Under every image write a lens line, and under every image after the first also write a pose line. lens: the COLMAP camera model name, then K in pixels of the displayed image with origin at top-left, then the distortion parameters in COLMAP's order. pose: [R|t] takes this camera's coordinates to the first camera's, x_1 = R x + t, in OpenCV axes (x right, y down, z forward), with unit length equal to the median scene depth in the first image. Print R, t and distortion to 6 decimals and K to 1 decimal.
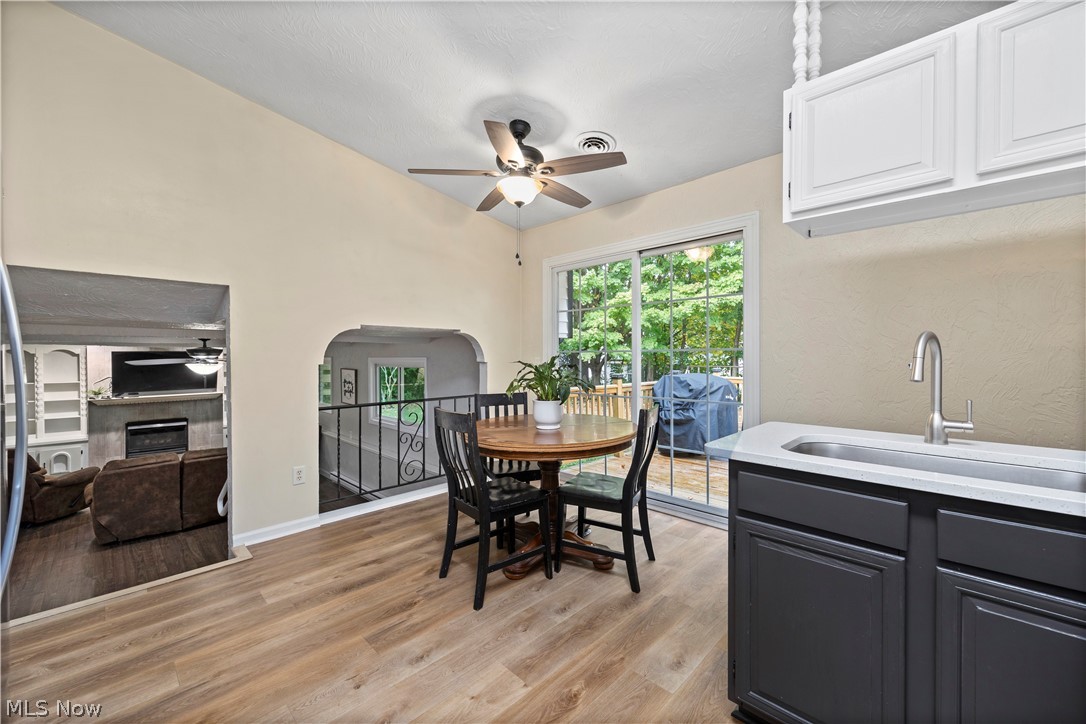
lens RADIAL K [[428.3, 0, 545.4], [0, 428.3, 359.3], [0, 0, 1]] dist [0.012291, 0.000098]
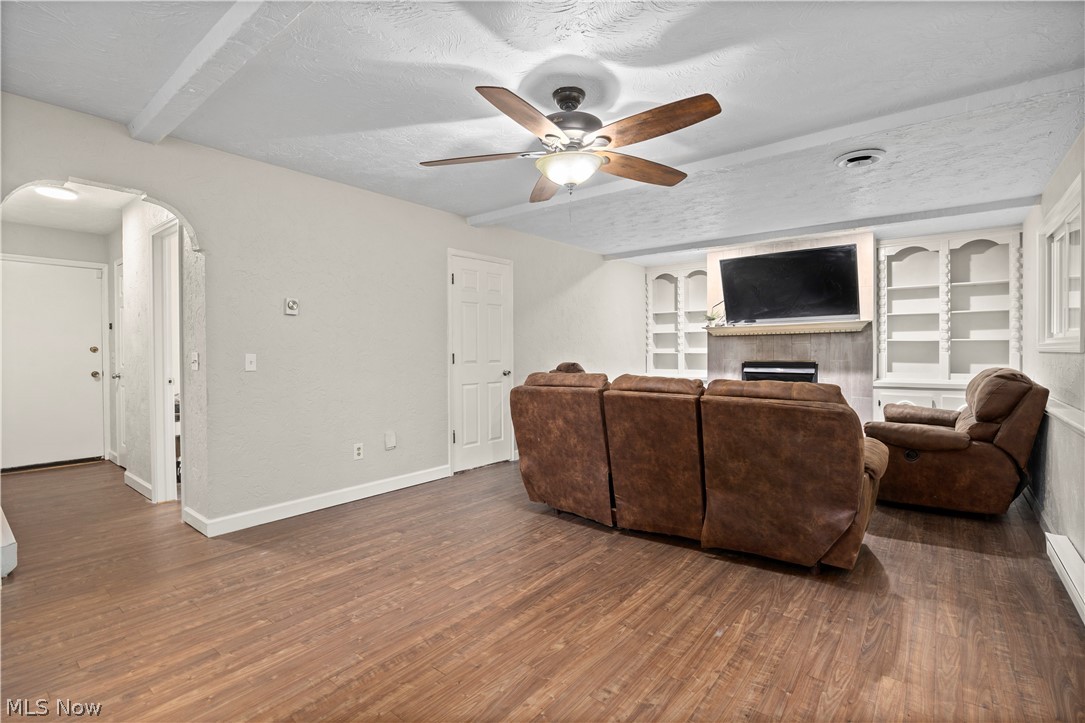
lens RADIAL K [[499.7, 0, 541.4], [0, 499.7, 359.7], [0, 0, 1]] dist [0.000400, 0.000015]
pose [[0.096748, 0.013676, -0.995215, -0.190267], [0.002500, 0.999899, 0.013983, 0.134663], [0.995306, -0.003840, 0.096704, 0.612726]]
